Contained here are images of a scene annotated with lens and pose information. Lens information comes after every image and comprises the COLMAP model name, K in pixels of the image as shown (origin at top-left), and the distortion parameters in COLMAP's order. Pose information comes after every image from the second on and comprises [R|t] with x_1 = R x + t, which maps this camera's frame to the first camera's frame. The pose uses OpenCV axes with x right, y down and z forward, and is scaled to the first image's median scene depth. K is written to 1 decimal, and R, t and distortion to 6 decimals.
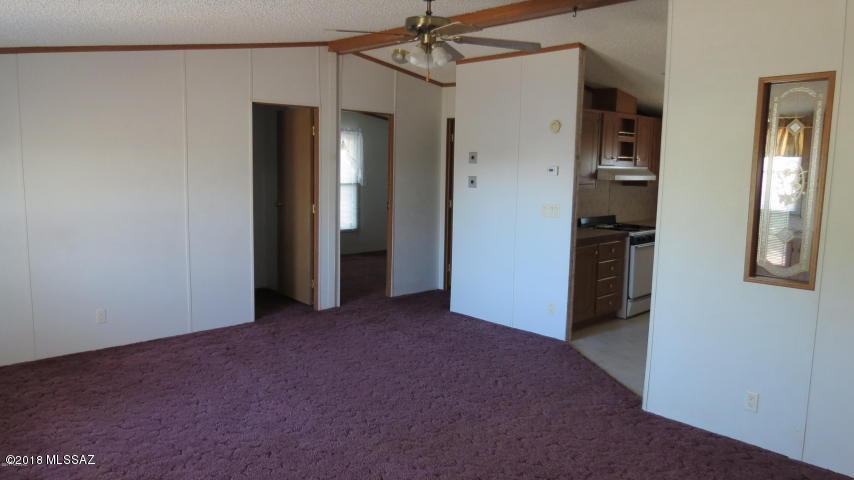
lens RADIAL K [[625.2, 0, 427.9], [0, 625.2, 241.5], [0, 0, 1]] dist [-0.015387, -0.004715]
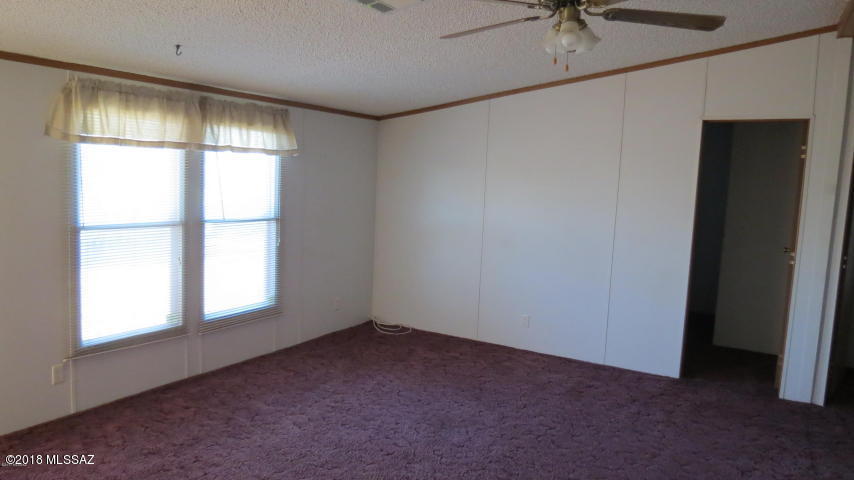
lens RADIAL K [[625.2, 0, 427.8], [0, 625.2, 238.4], [0, 0, 1]] dist [-0.015387, -0.004715]
pose [[0.259625, 0.088625, -0.961634, 0.474878], [-0.162309, 0.985619, 0.047015, -0.048529], [0.951972, 0.143876, 0.270276, 0.471260]]
